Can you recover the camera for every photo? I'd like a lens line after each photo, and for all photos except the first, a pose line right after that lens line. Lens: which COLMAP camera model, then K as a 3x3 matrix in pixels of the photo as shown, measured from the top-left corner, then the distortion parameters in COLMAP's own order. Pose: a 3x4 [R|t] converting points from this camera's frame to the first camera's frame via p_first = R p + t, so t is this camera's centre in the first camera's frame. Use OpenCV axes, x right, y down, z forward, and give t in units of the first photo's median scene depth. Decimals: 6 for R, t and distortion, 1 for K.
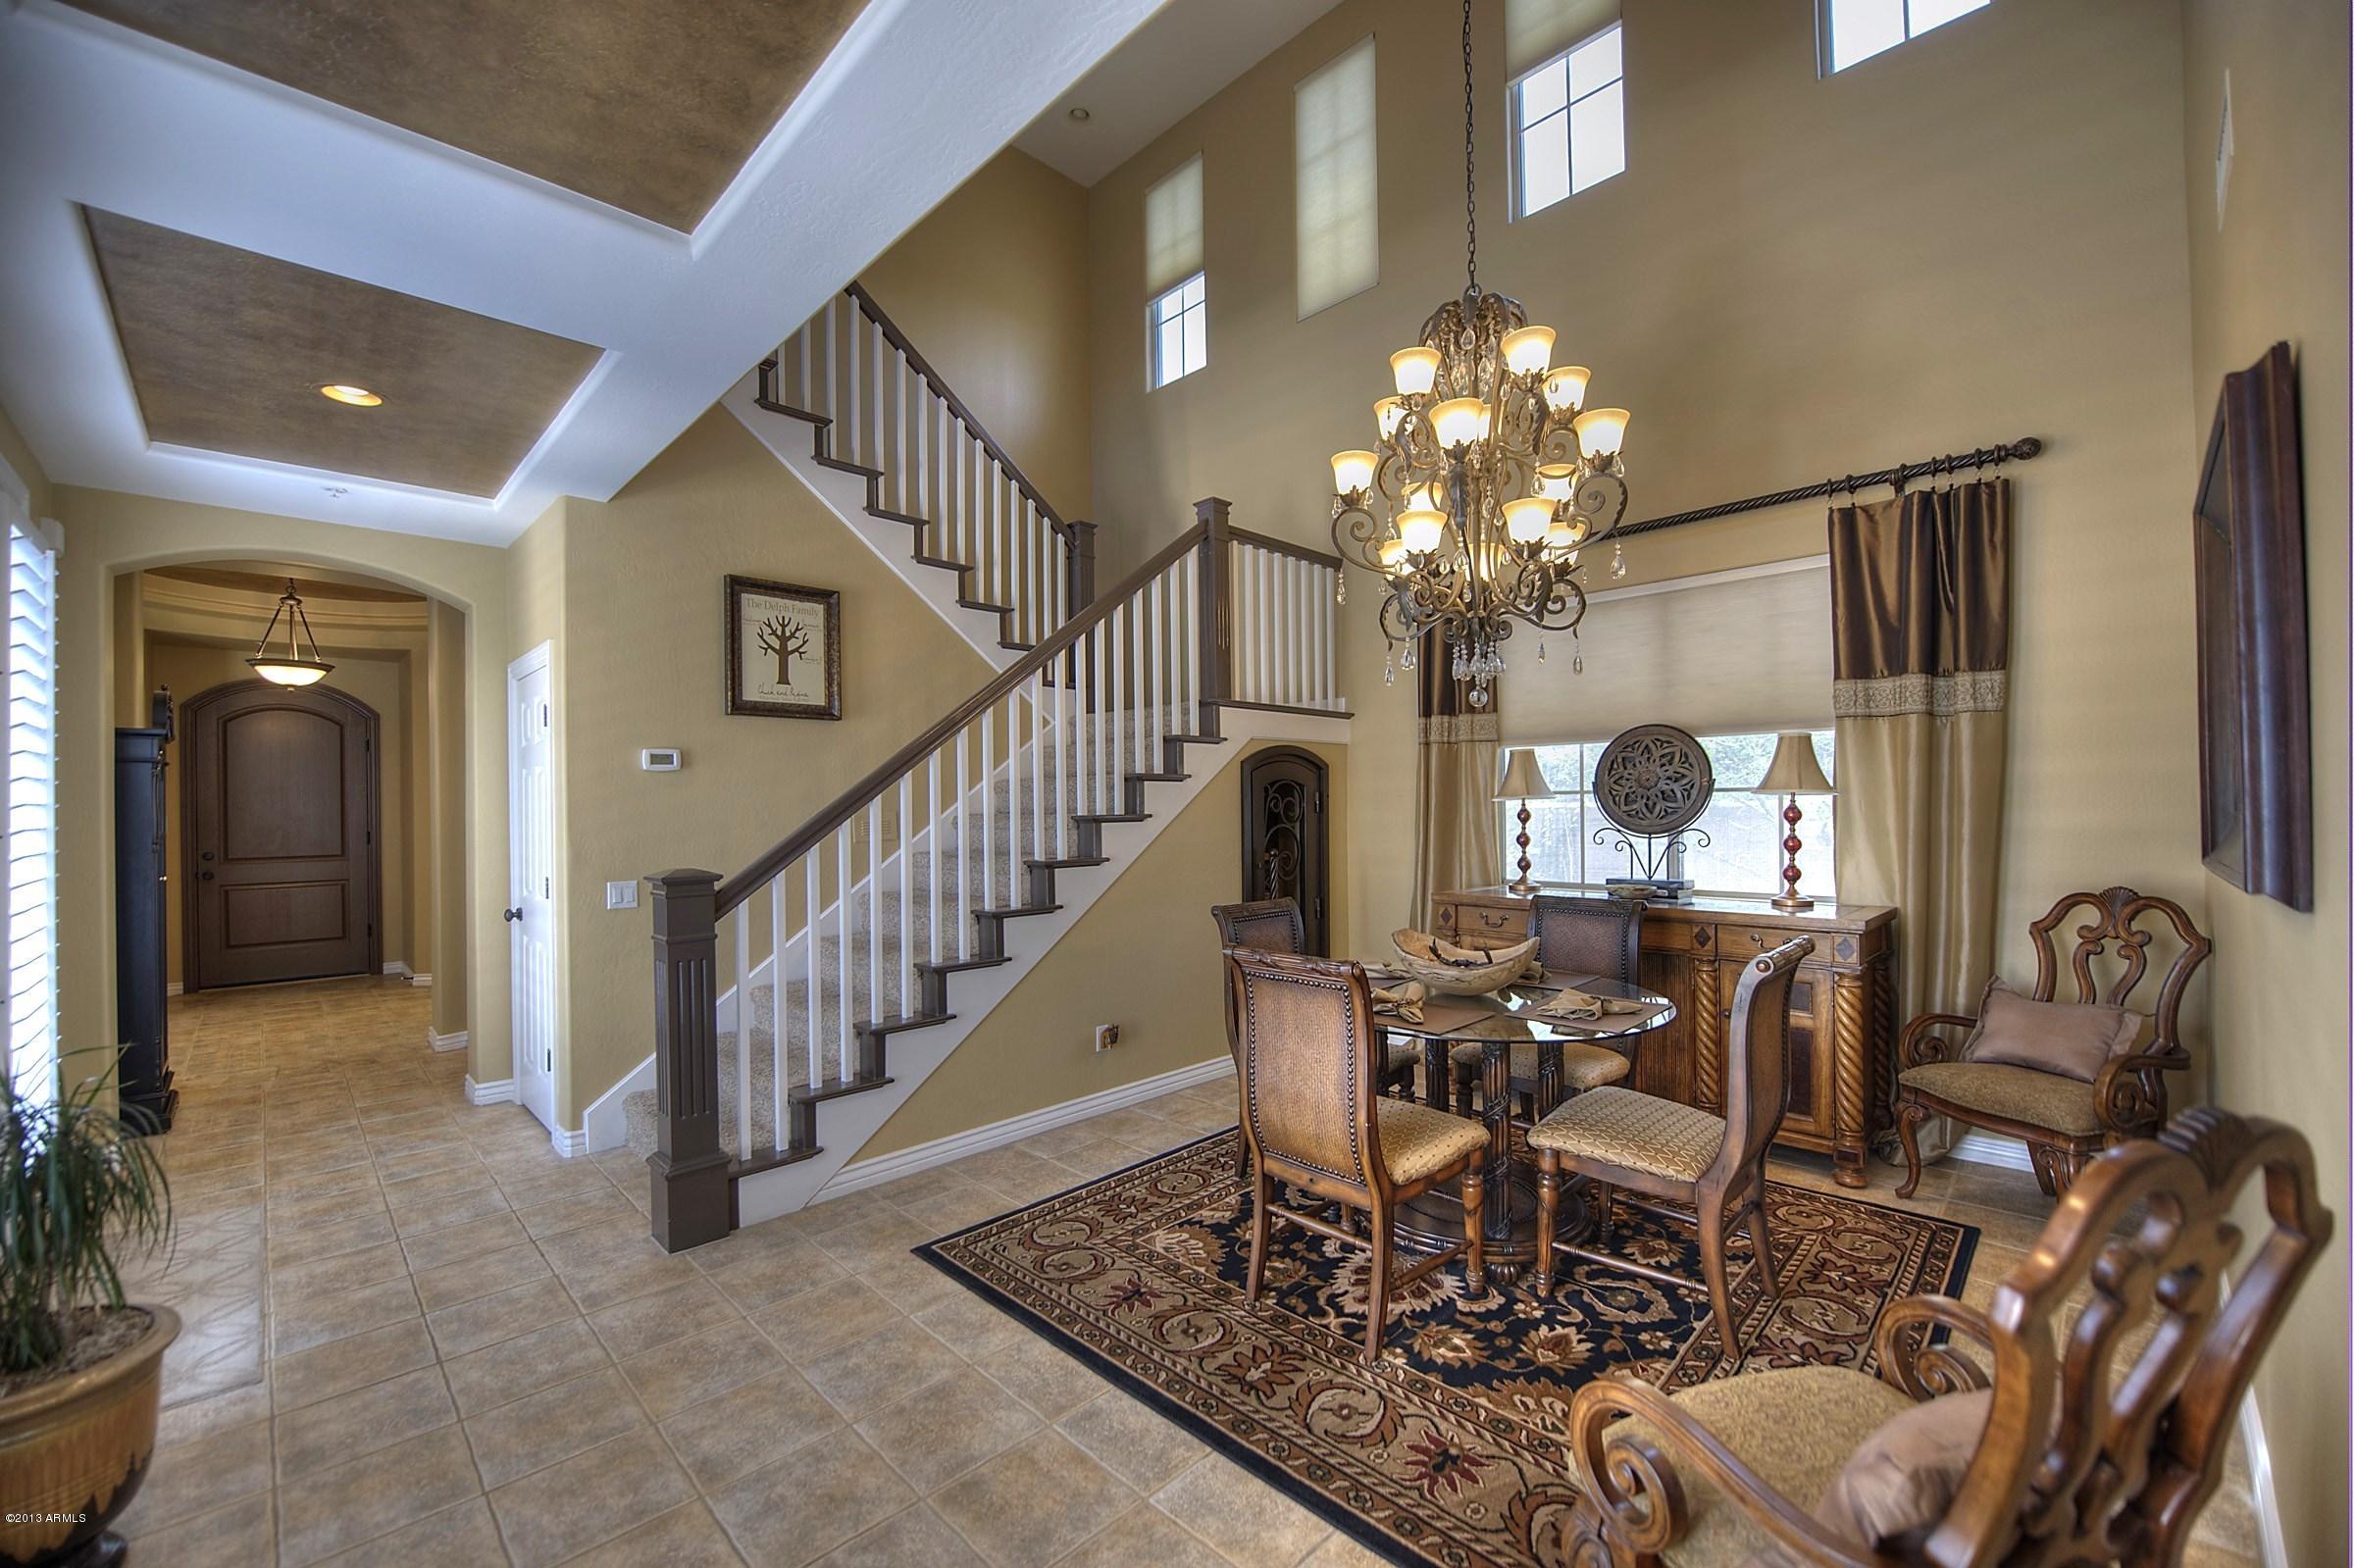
lens RADIAL K [[942.9, 0, 1156.1], [0, 942.9, 806.3], [0, 0, 1]] dist [-0.014465, -0.000587]
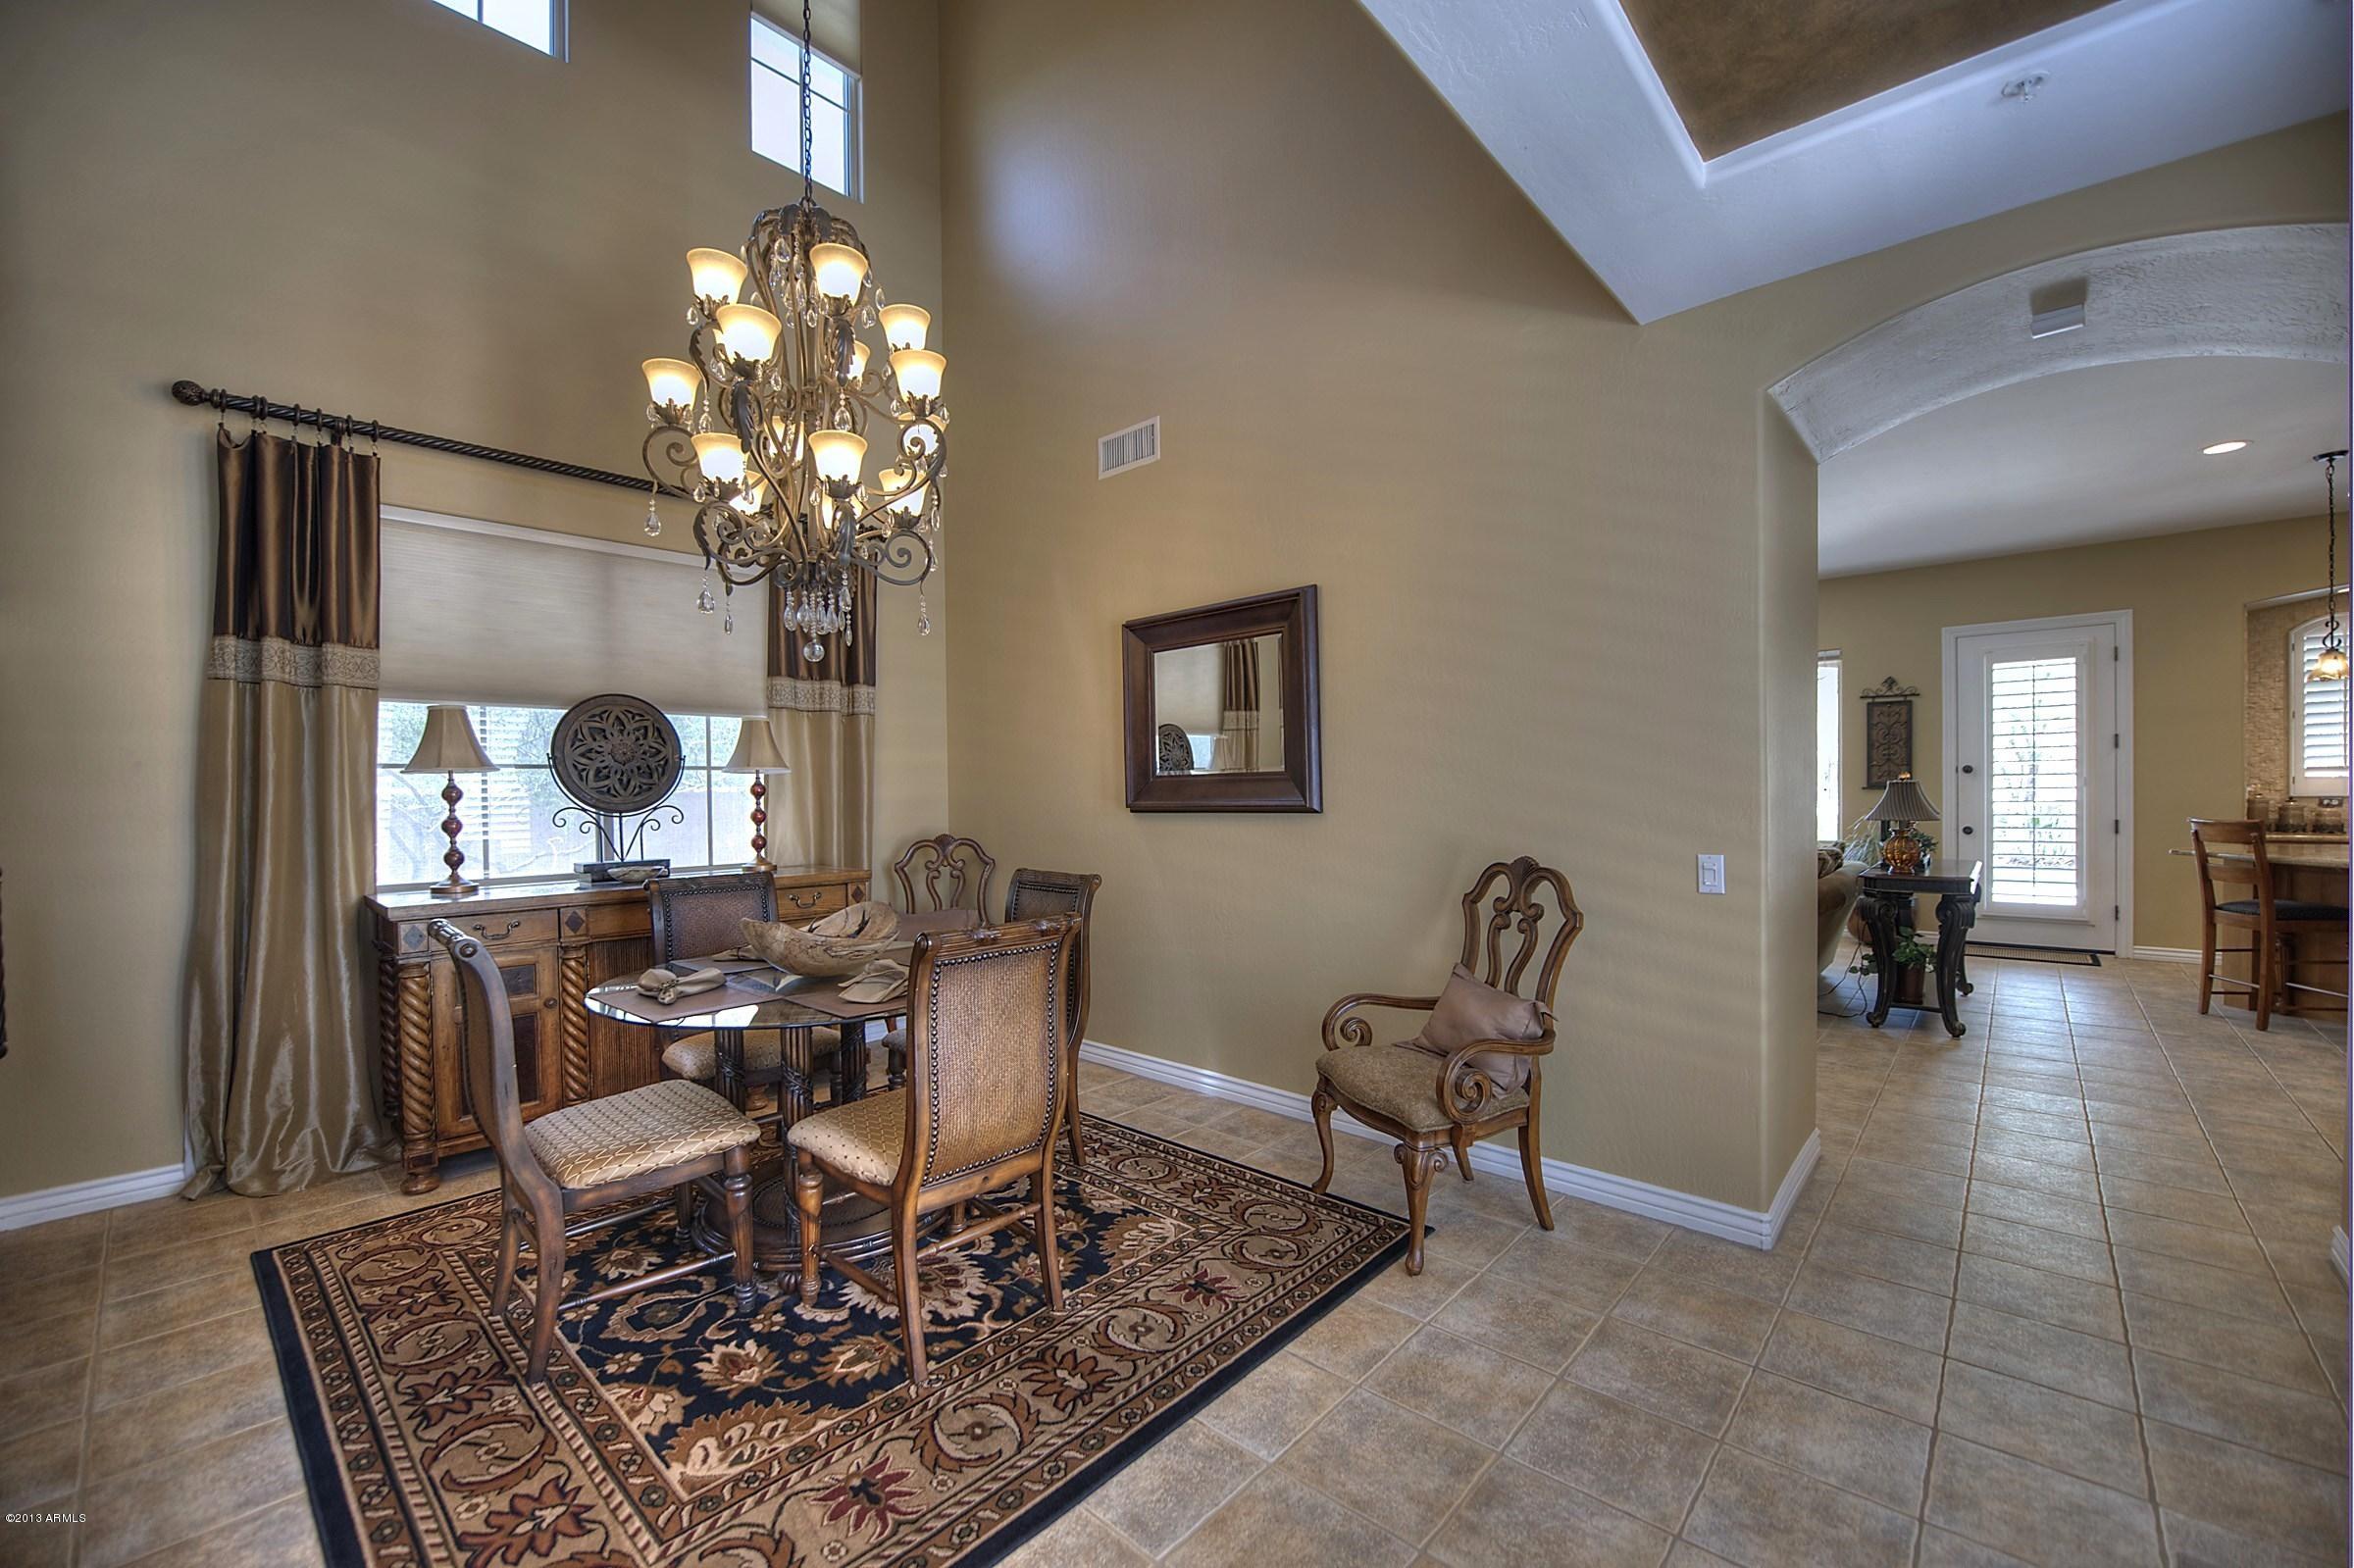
lens RADIAL K [[942.9, 0, 1156.1], [0, 942.9, 806.3], [0, 0, 1]] dist [-0.014465, -0.000587]
pose [[-0.061978, -0.015185, 0.997962, -0.583375], [0.001551, 0.999882, 0.015310, 0.014006], [-0.998076, 0.002496, -0.061948, 0.694951]]
